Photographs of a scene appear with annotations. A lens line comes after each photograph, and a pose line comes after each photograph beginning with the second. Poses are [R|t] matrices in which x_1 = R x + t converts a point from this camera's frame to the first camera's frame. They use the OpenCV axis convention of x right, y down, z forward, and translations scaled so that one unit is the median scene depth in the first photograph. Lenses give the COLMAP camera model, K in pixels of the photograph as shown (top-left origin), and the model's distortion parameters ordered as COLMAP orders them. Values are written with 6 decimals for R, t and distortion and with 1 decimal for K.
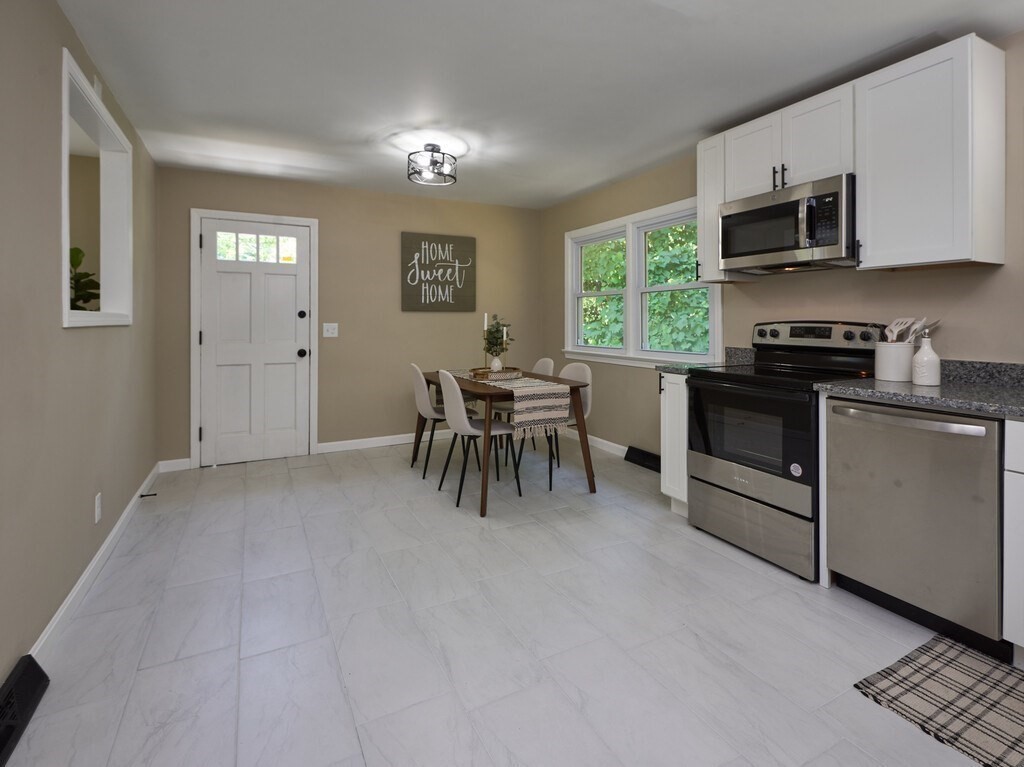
lens RADIAL K [[536.4, 0, 526.6], [0, 536.4, 325.2], [0, 0, 1]] dist [-0.002691, -0.000197]
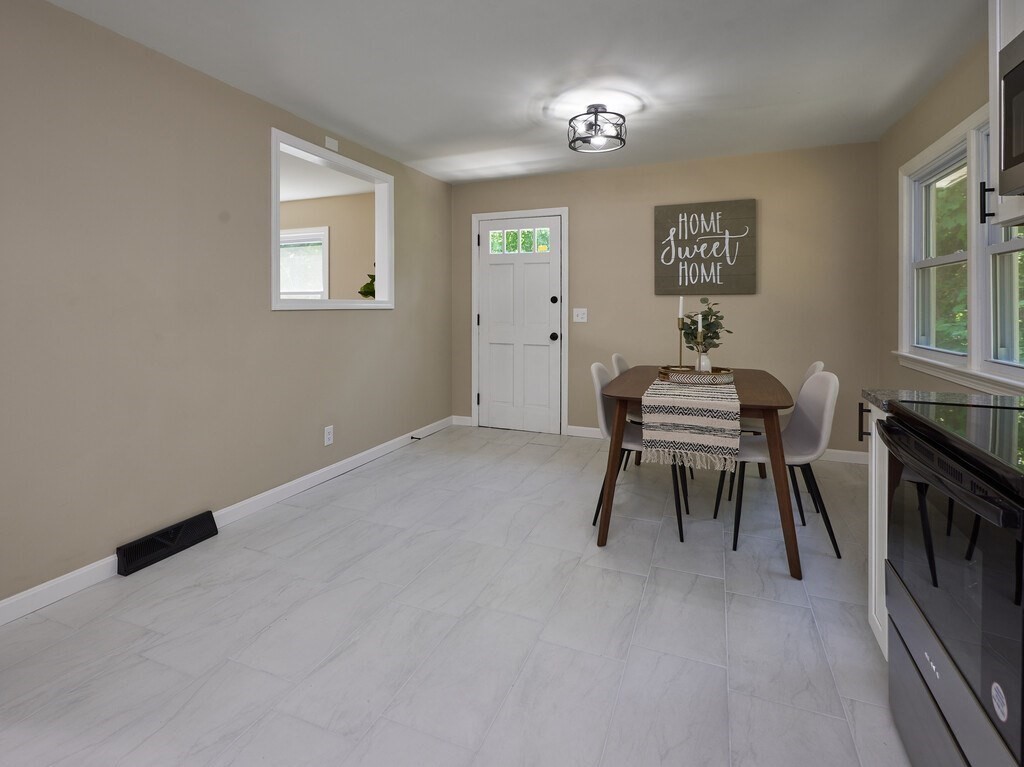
lens RADIAL K [[523.5, 0, 471.0], [0, 523.5, 308.4], [0, 0, 1]] dist [0.000018, 0.000684]
pose [[0.599322, 0.005306, -0.800491, 0.280720], [-0.007778, 0.999969, 0.000805, -0.002580], [0.800470, 0.005743, 0.599345, 0.232948]]
